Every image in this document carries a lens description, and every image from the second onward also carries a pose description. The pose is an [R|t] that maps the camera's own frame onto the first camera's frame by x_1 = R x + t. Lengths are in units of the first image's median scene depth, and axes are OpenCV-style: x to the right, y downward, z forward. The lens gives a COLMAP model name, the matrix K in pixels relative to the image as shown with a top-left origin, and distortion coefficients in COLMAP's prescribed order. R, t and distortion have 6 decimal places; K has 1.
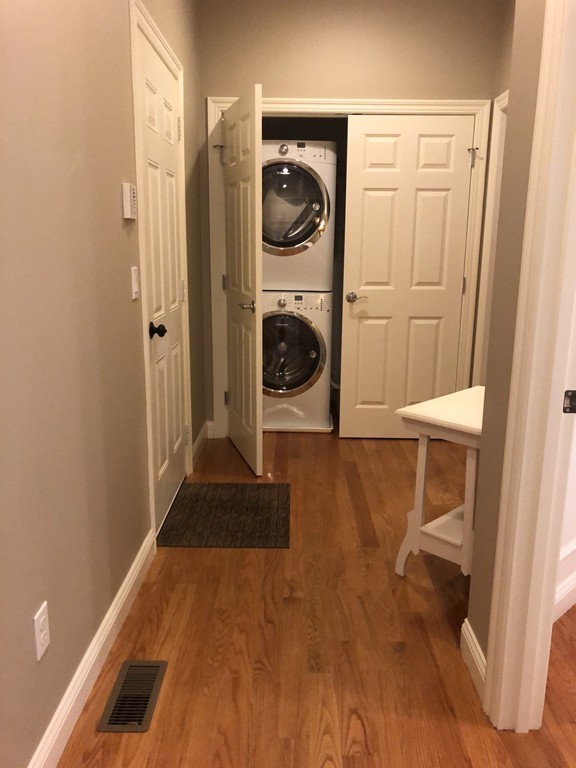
lens RADIAL K [[623.1, 0, 288.7], [0, 623.1, 382.5], [0, 0, 1]] dist [0.045549, -0.043256]
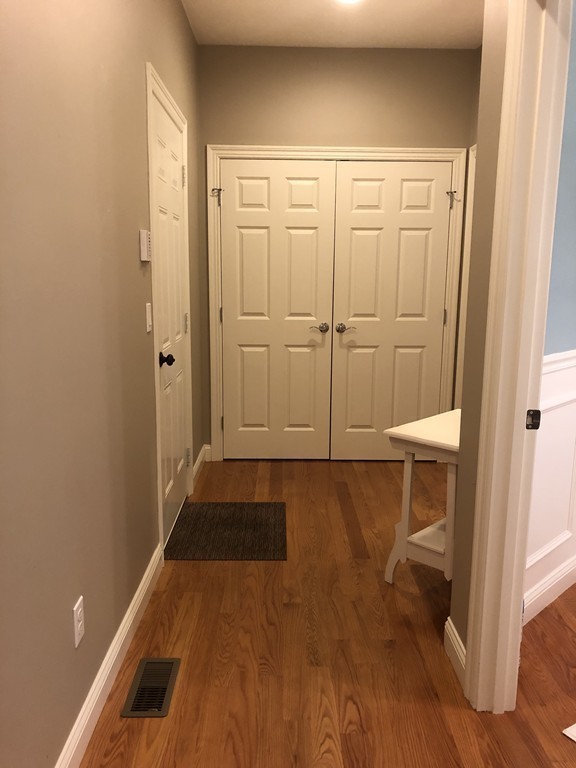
lens RADIAL K [[623.1, 0, 287.7], [0, 623.1, 385.1], [0, 0, 1]] dist [0.045549, -0.043256]
pose [[0.999796, -0.004176, 0.019752, -0.020363], [0.004983, 0.999148, -0.040976, 0.008181], [-0.019564, 0.041066, 0.998965, -0.108613]]
